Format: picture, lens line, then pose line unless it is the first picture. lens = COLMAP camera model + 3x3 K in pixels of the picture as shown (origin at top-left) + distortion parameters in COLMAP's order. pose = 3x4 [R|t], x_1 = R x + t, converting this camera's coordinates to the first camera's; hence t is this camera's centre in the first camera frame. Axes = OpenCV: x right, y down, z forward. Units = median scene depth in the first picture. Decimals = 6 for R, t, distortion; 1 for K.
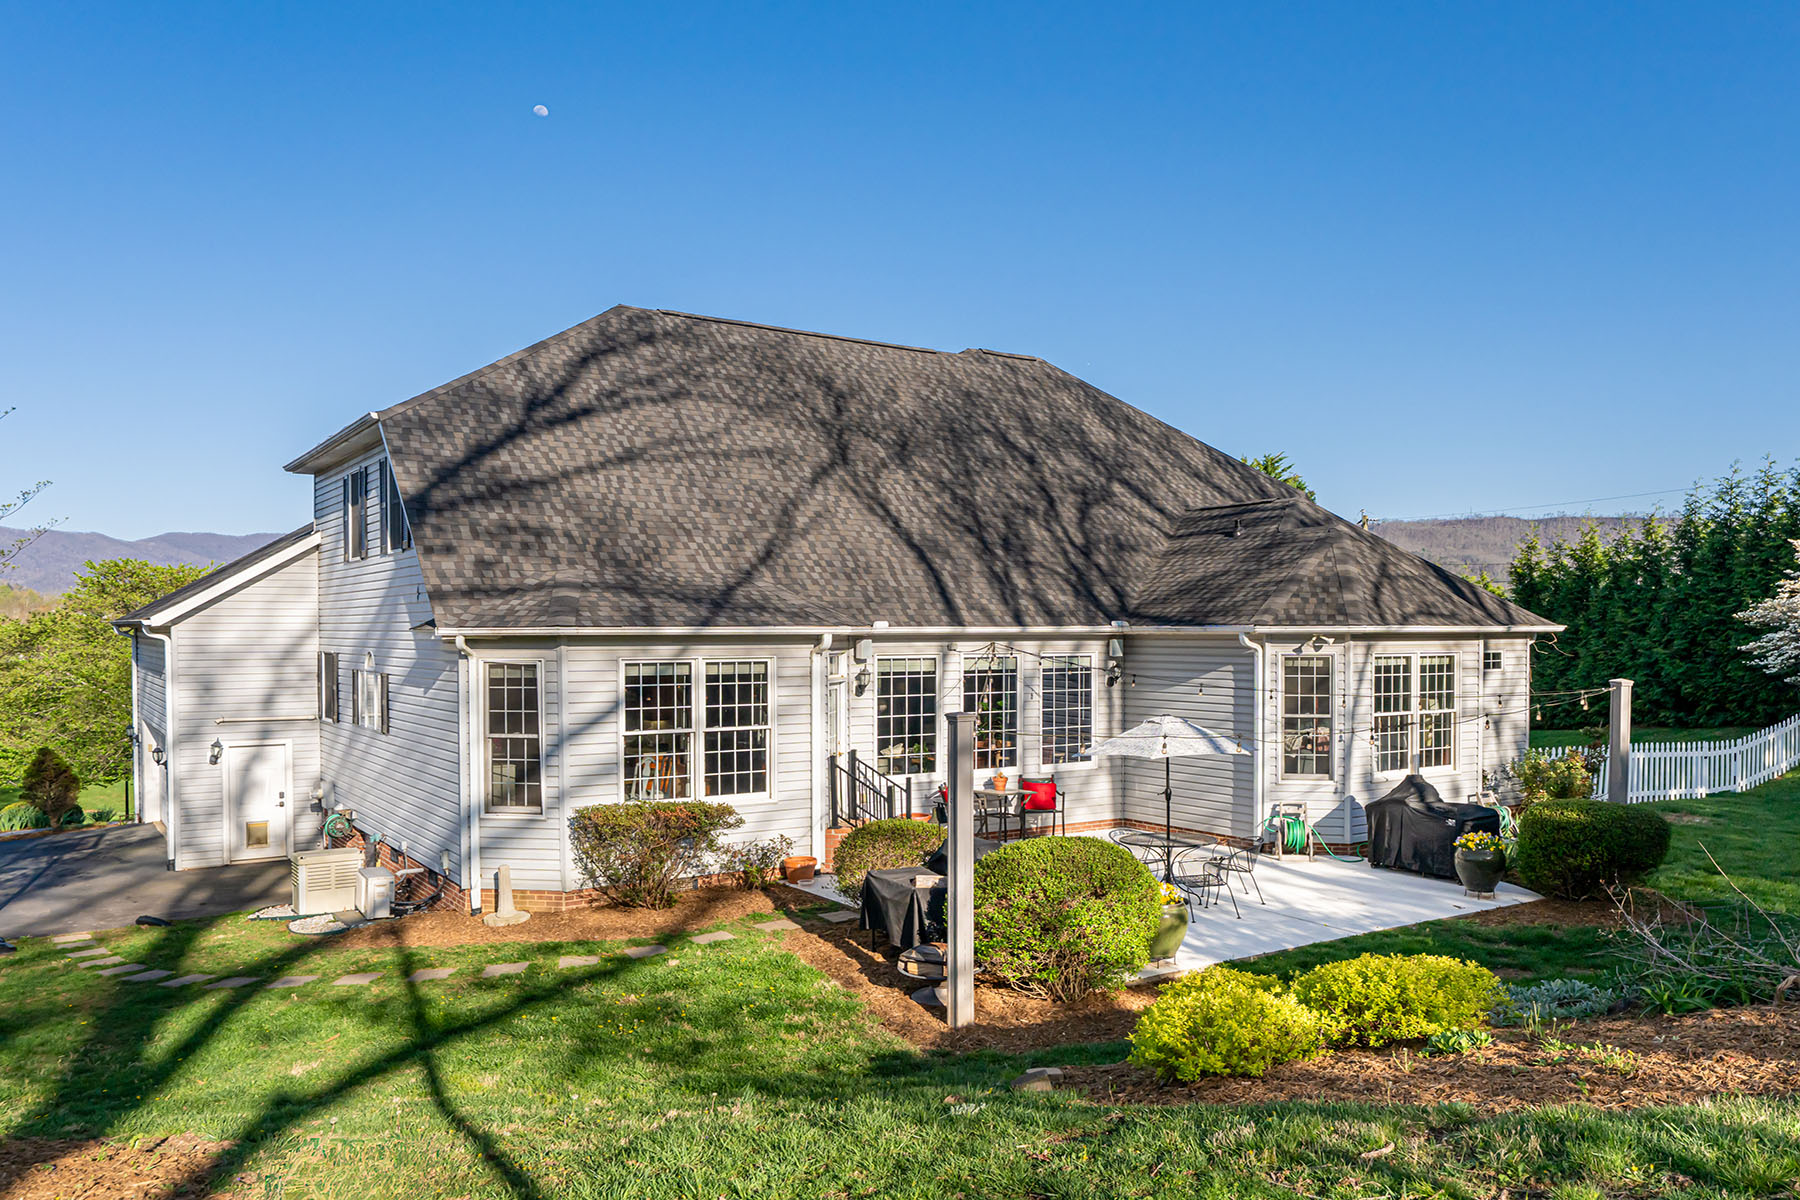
lens RADIAL K [[1439.7, 0, 898.3], [0, 1439.7, 642.9], [0, 0, 1]] dist [-0.003551, -0.001043]
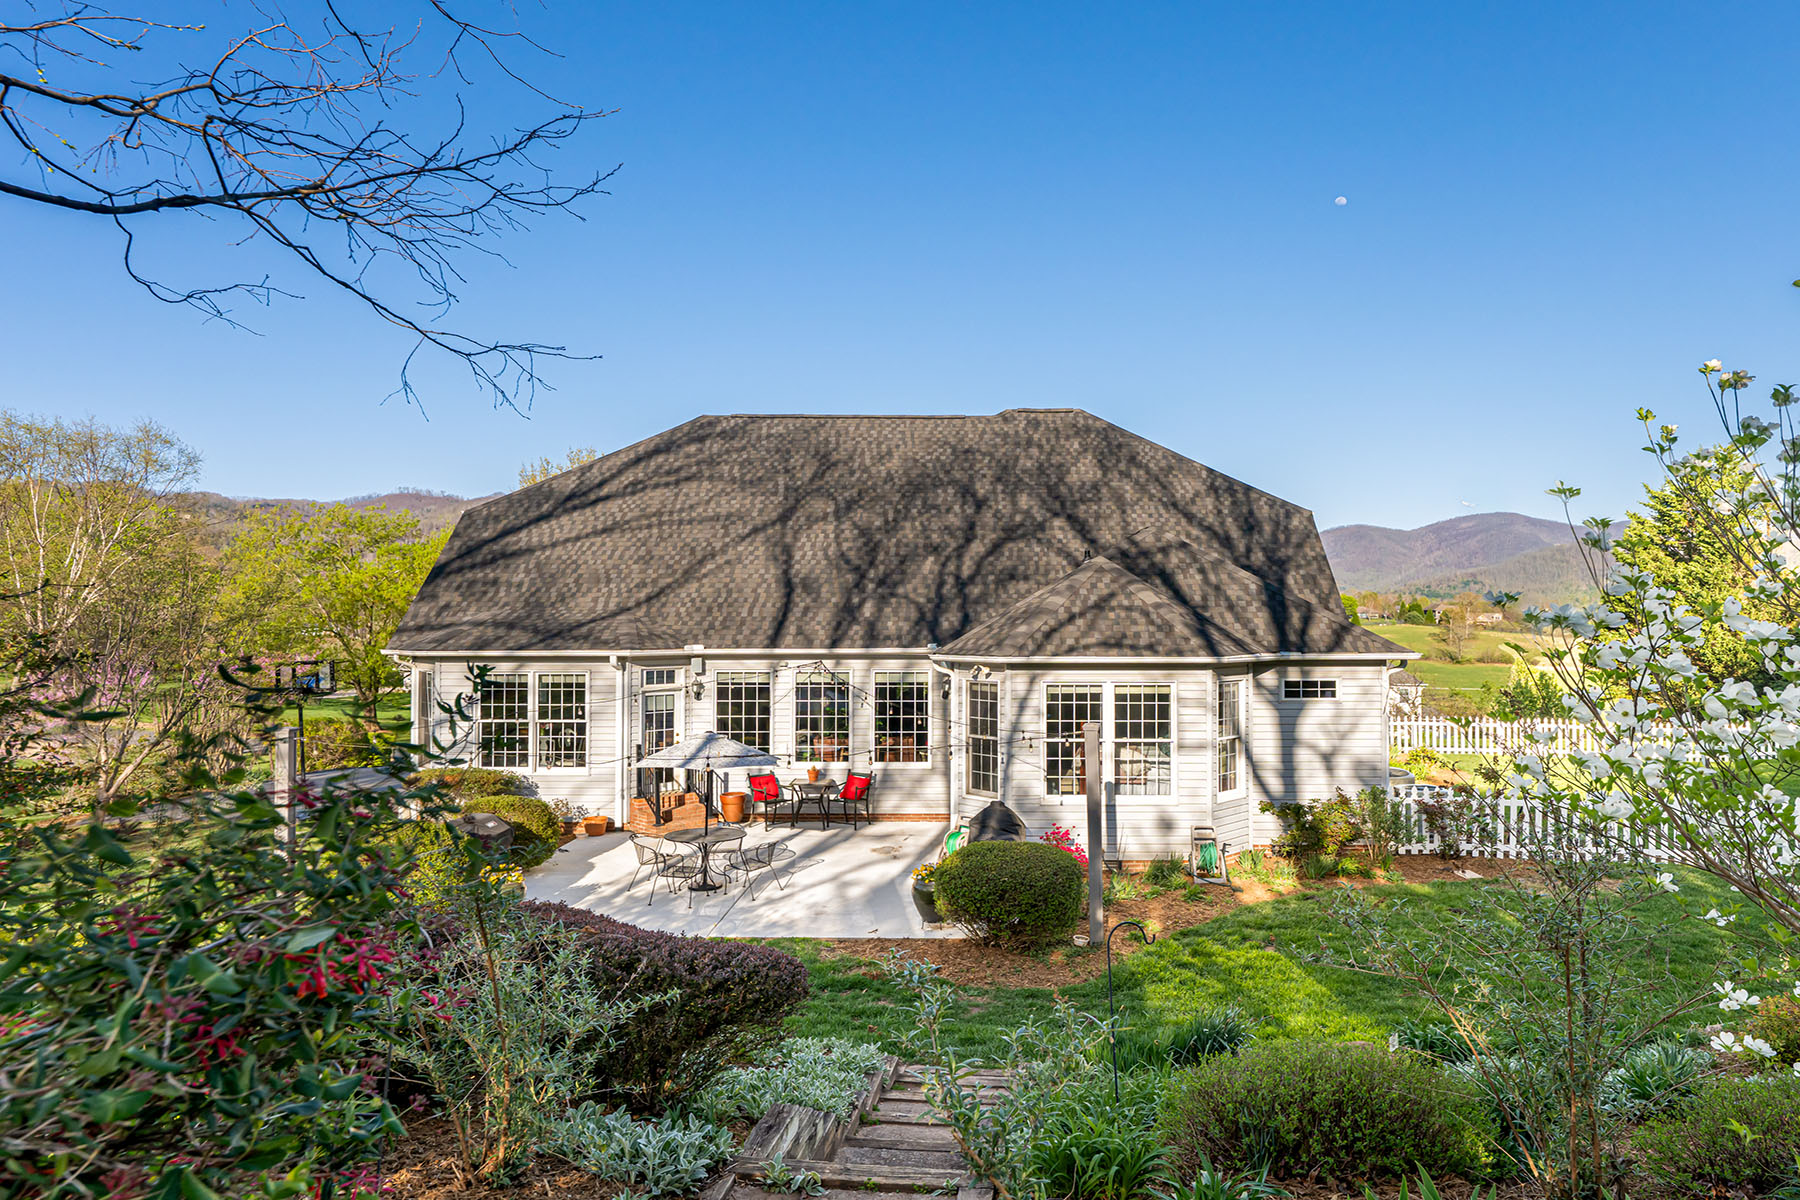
lens RADIAL K [[1052.0, 0, 857.2], [0, 1052.0, 625.3], [0, 0, 1]] dist [0.003429, 0.000372]
pose [[0.803222, 0.002542, -0.595674, 0.661910], [-0.003836, 0.999992, -0.000905, -0.031558], [0.595667, 0.003012, 0.803226, 0.301164]]
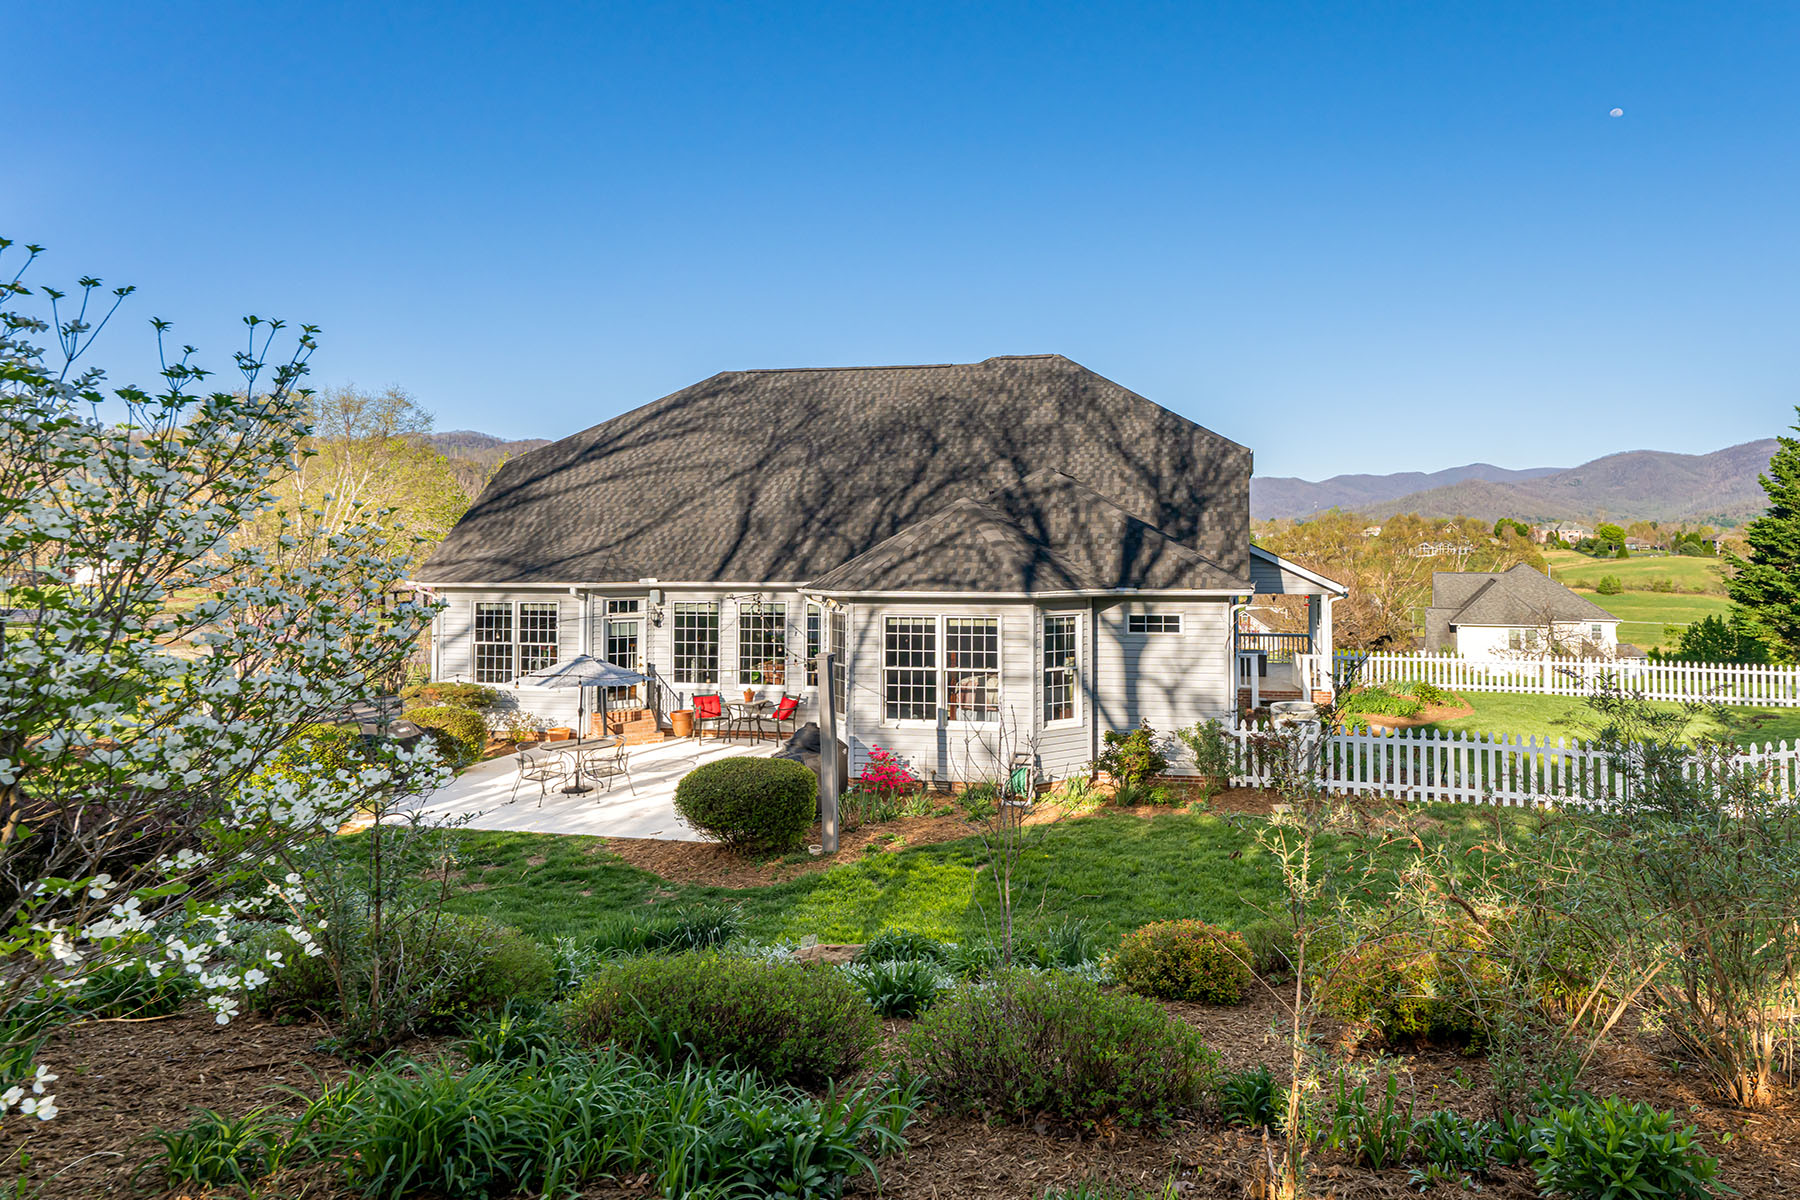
lens RADIAL K [[994.4, 0, 902.2], [0, 994.4, 552.2], [0, 0, 1]] dist [0.002011, 0.000089]
pose [[0.687988, -0.001164, -0.725721, 0.890490], [-0.003922, 0.999978, -0.005322, -0.036518], [0.725711, 0.006508, 0.687969, 0.463086]]
